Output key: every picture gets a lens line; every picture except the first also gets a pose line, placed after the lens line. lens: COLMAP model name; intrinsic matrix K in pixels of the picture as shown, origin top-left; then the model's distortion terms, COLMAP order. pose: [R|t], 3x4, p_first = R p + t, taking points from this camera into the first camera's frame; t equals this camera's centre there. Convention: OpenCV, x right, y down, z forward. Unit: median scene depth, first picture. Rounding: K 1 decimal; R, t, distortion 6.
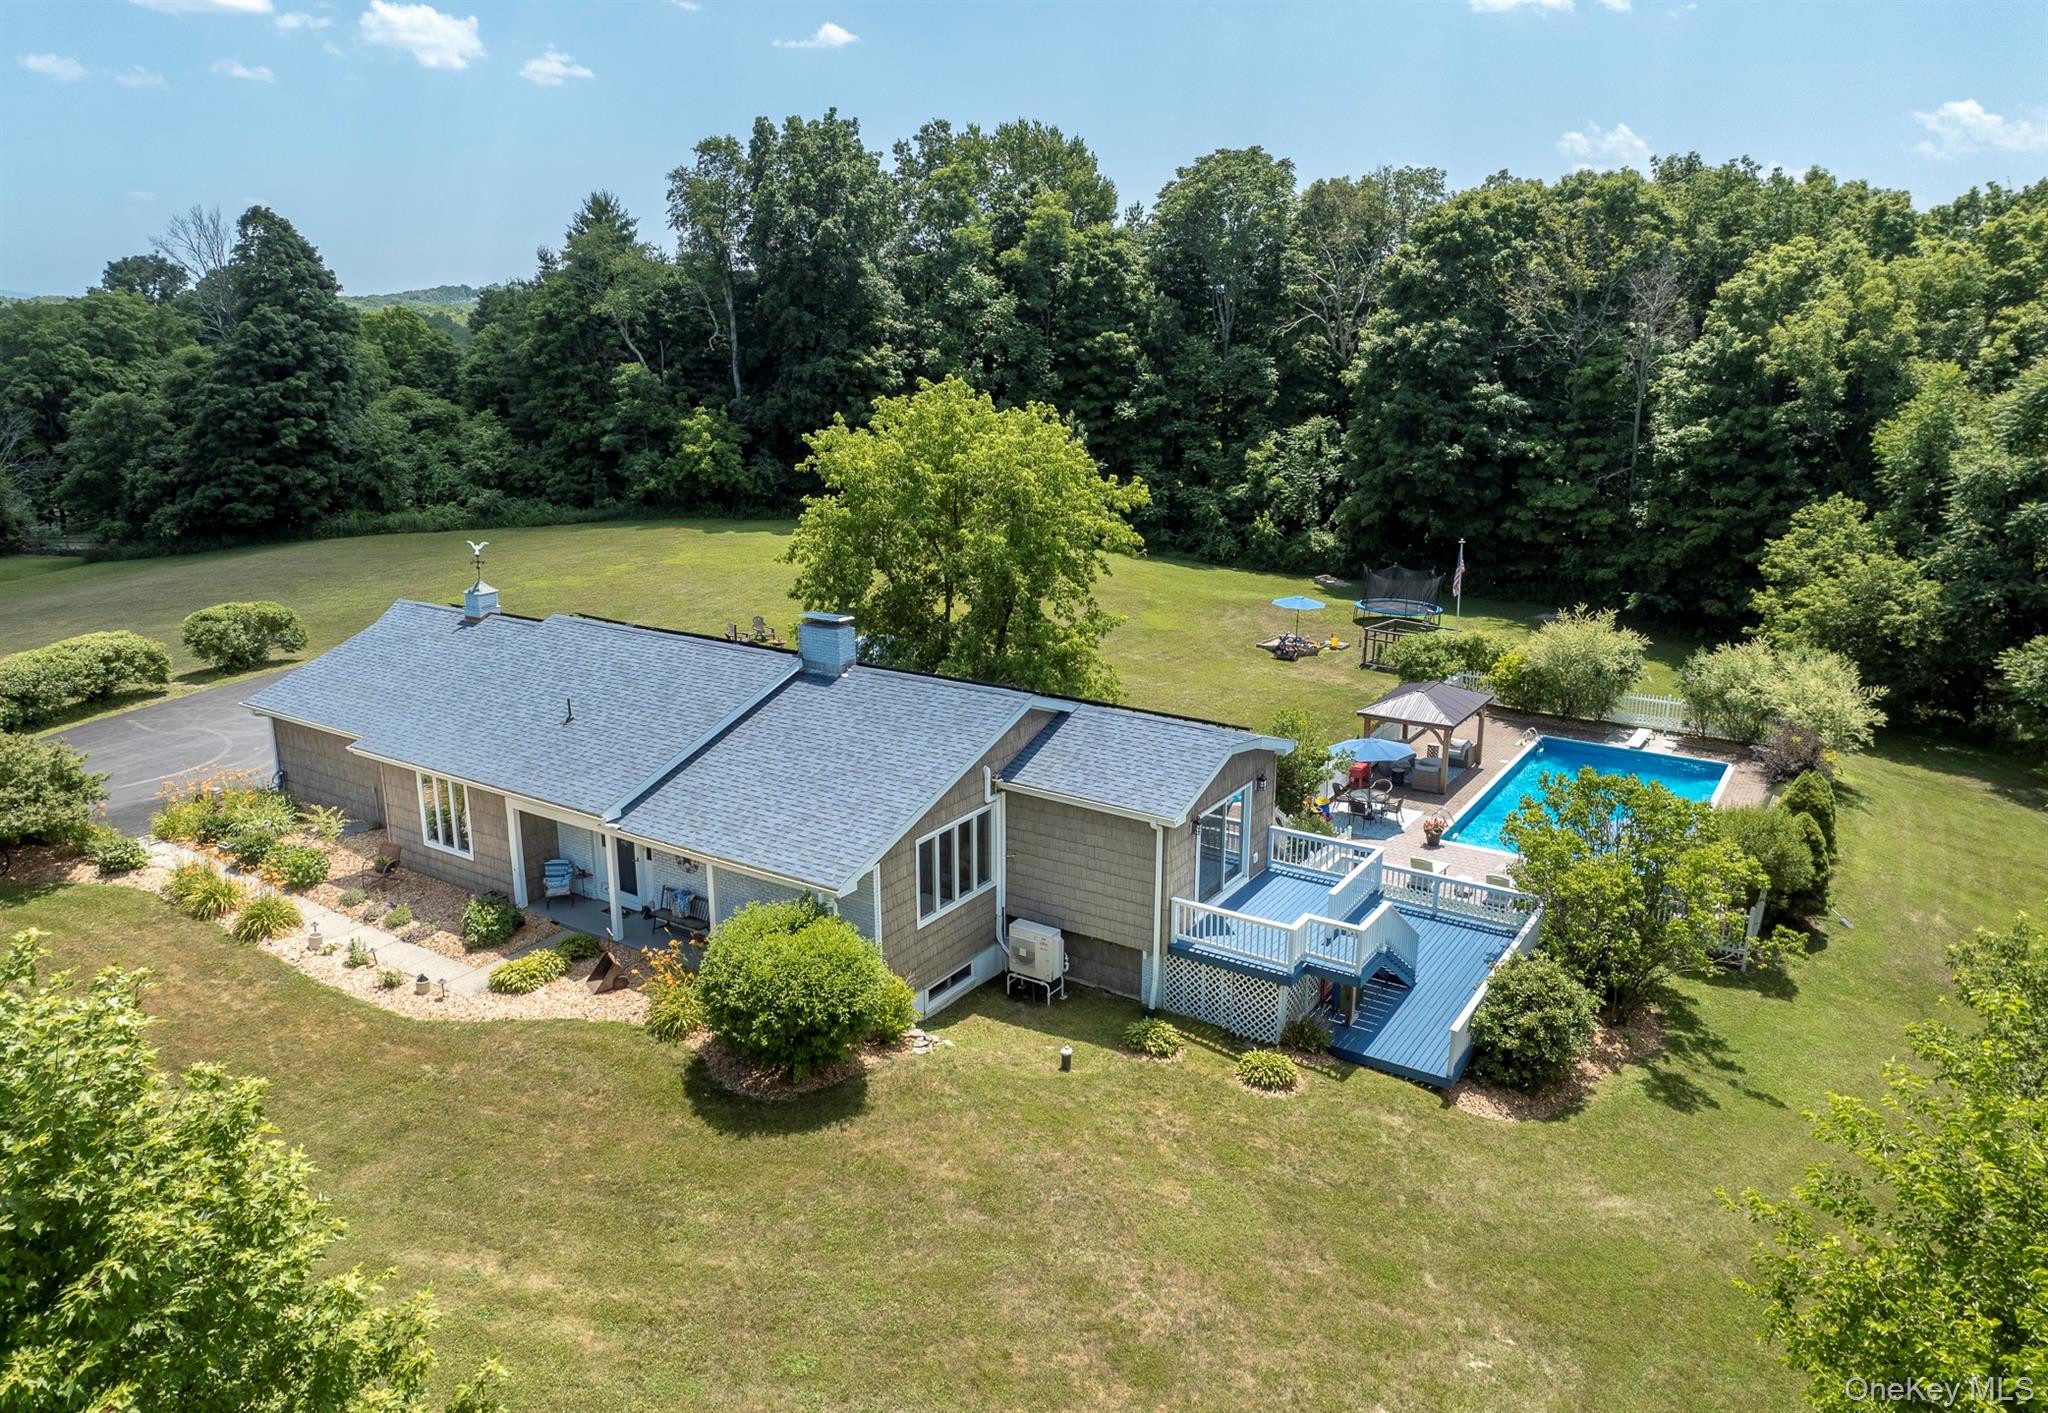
lens RADIAL K [[1422.9, 0, 1044.3], [0, 1422.9, 698.5], [0, 0, 1]] dist [-0.048592, 0.017061]
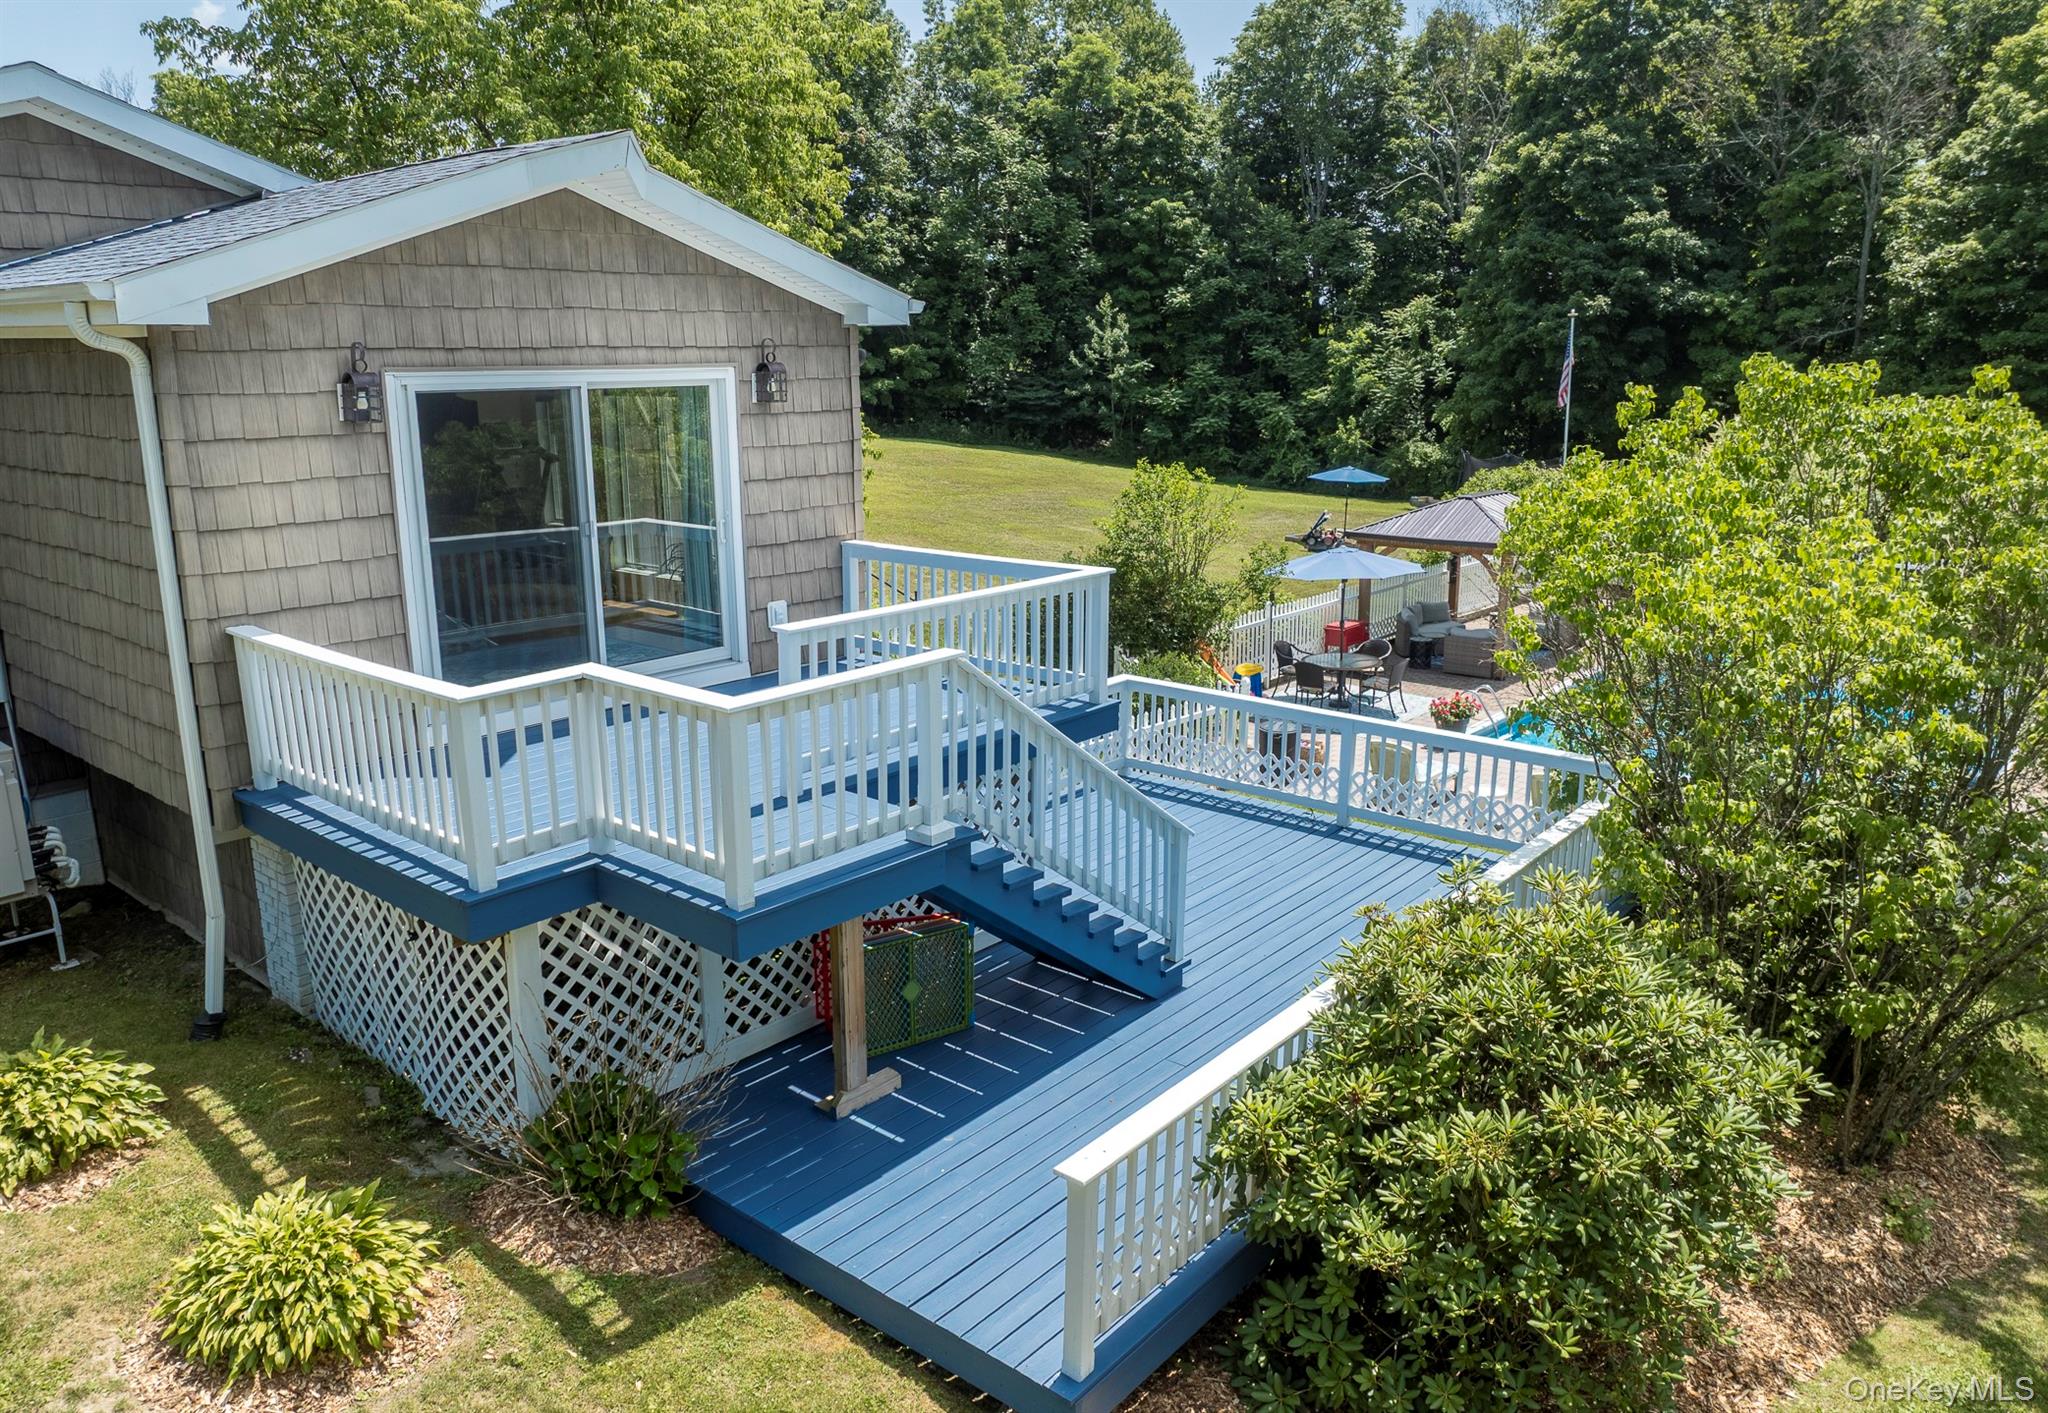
lens RADIAL K [[1422.9, 0, 1033.5], [0, 1422.9, 708.5], [0, 0, 1]] dist [-0.048592, 0.017061]
pose [[0.991702, 0.029061, -0.125226, 0.106429], [-0.031863, 0.999283, -0.020431, 0.058448], [0.124543, 0.024252, 0.991918, 0.271591]]
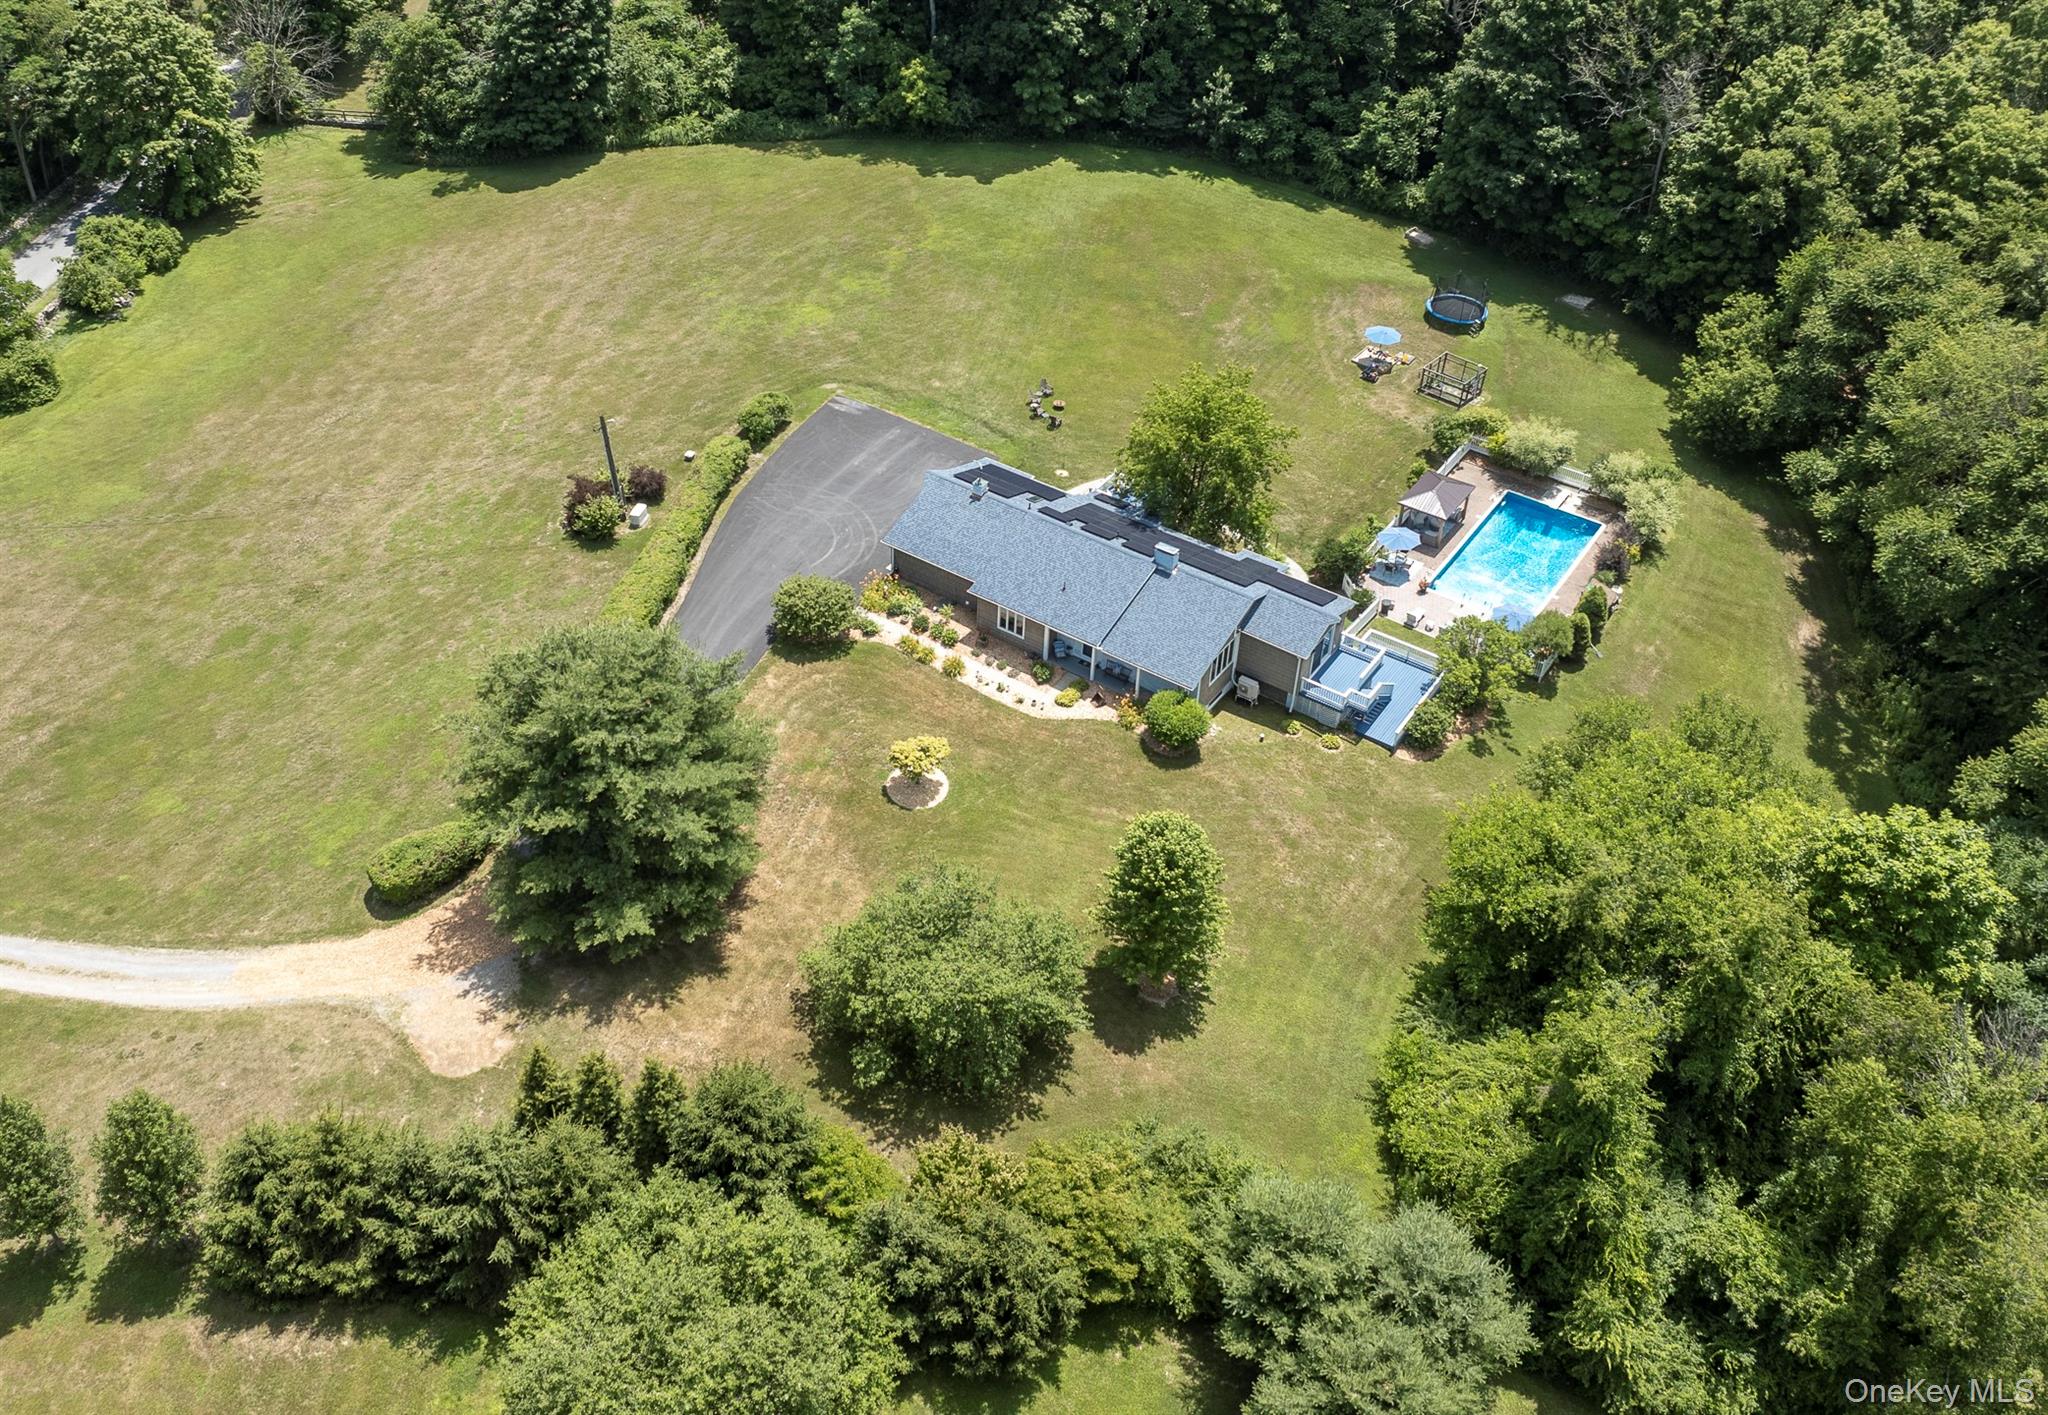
lens RADIAL K [[1893.6, 0, 1010.0], [0, 1893.6, 703.6], [0, 0, 1]] dist [-0.075494, 0.000000]
pose [[0.999302, 0.036594, -0.007554, -0.162020], [-0.029790, 0.902297, 0.430084, -0.499115], [0.022555, -0.429558, 0.902757, -0.848660]]
